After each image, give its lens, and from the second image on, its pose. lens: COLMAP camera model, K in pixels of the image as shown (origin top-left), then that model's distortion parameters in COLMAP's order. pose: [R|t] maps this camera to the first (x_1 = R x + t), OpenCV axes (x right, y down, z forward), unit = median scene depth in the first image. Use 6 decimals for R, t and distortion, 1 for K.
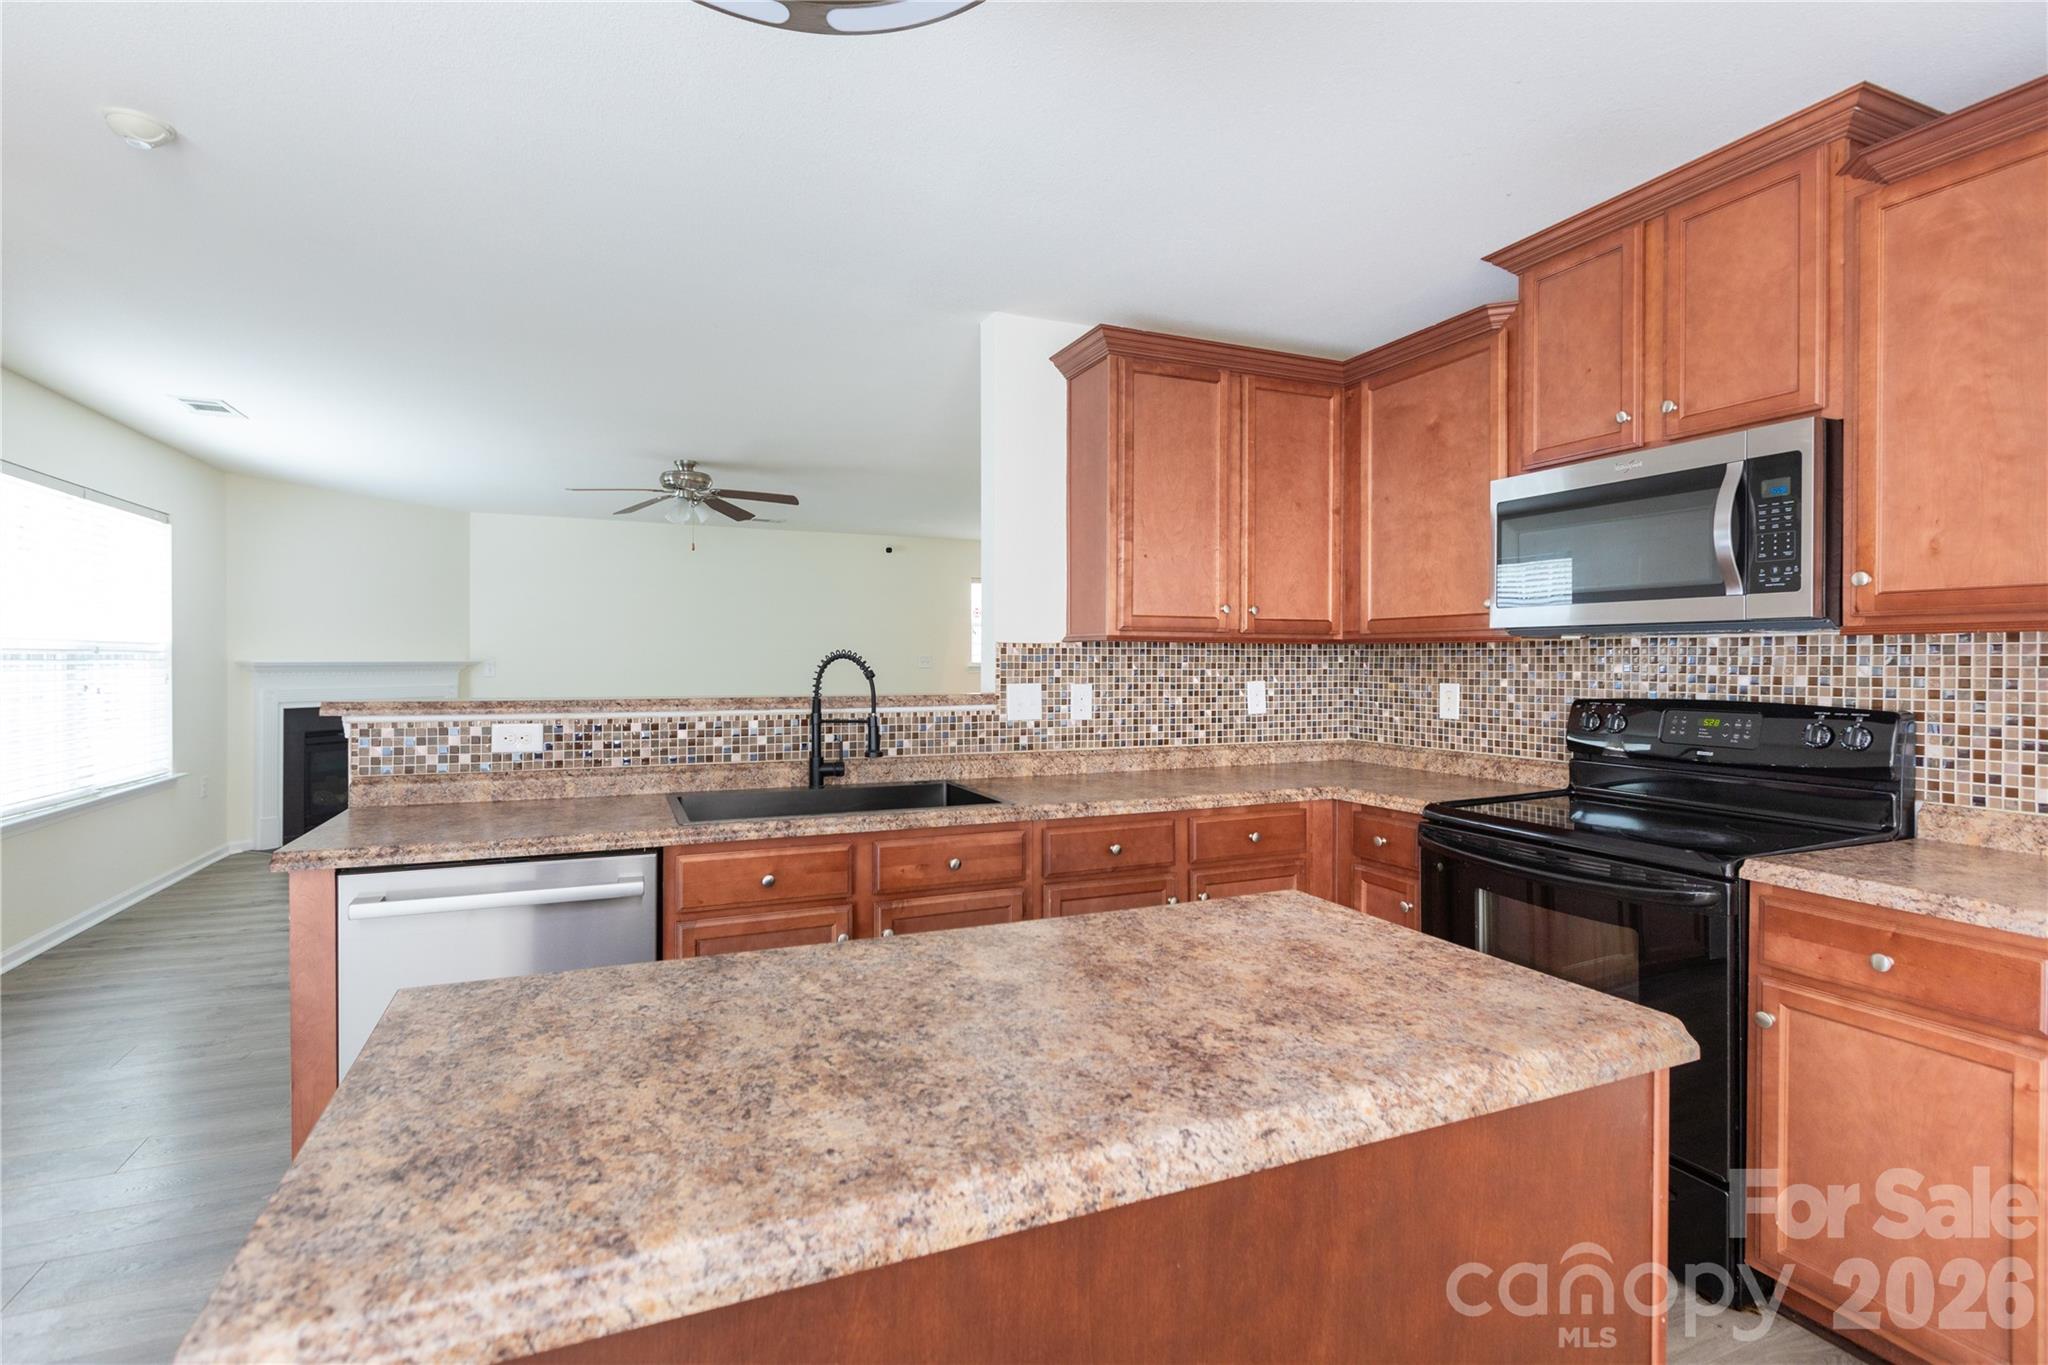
lens RADIAL K [[938.4, 0, 985.1], [0, 938.4, 667.5], [0, 0, 1]] dist [0.001312, -0.001553]
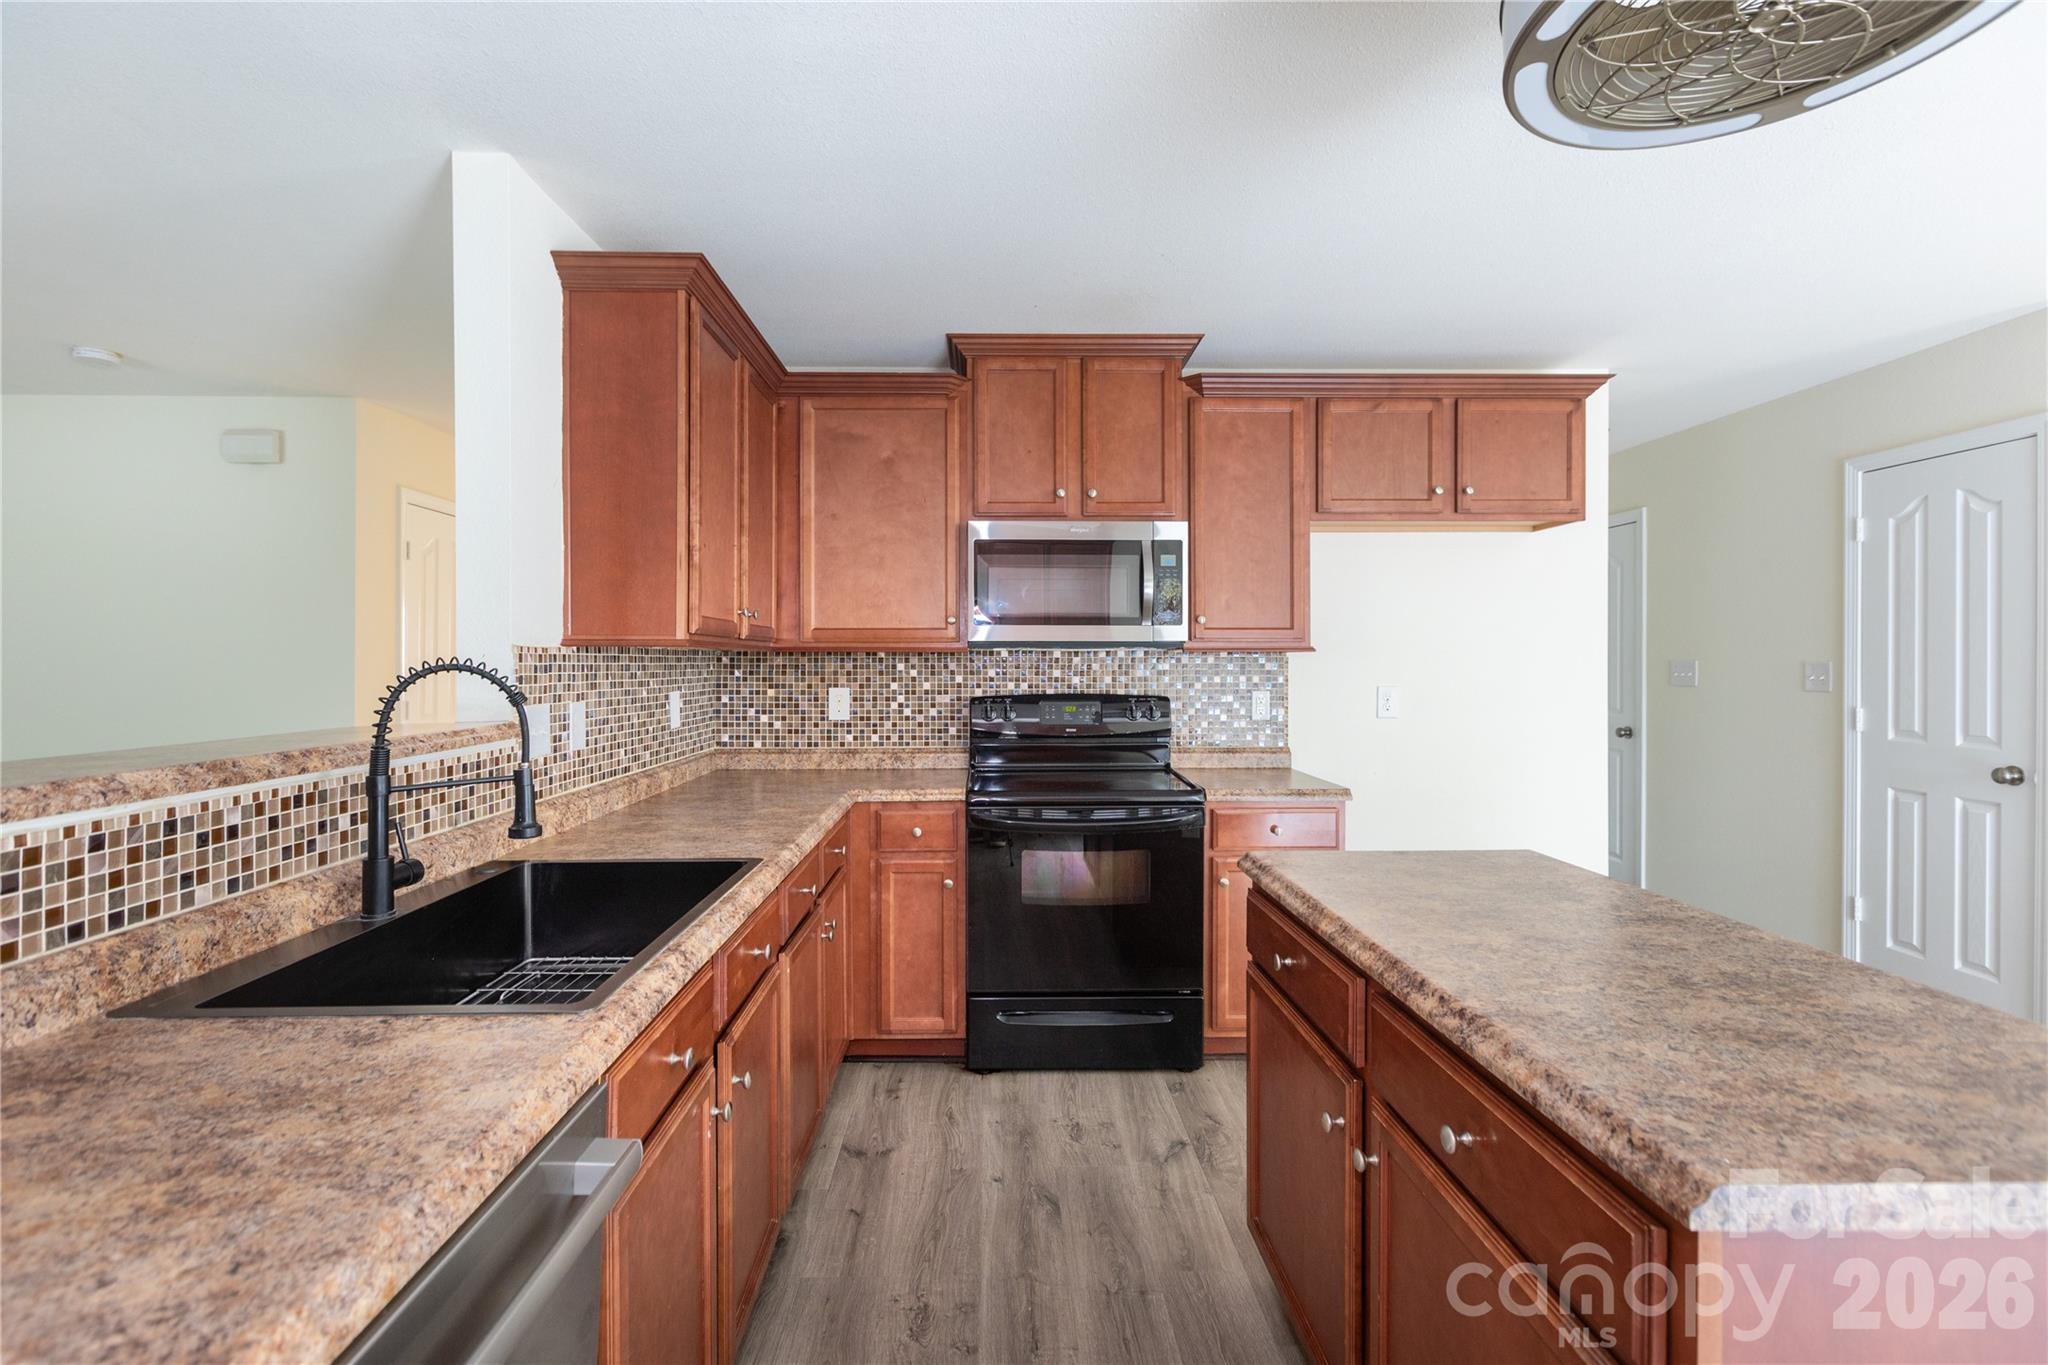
lens RADIAL K [[938.4, 0, 1019.0], [0, 938.4, 665.3], [0, 0, 1]] dist [0.001312, -0.001553]
pose [[0.361586, -0.004885, 0.932326, -0.545157], [0.009128, 0.999957, 0.001699, -0.011393], [-0.932294, 0.007896, 0.361615, 0.467972]]
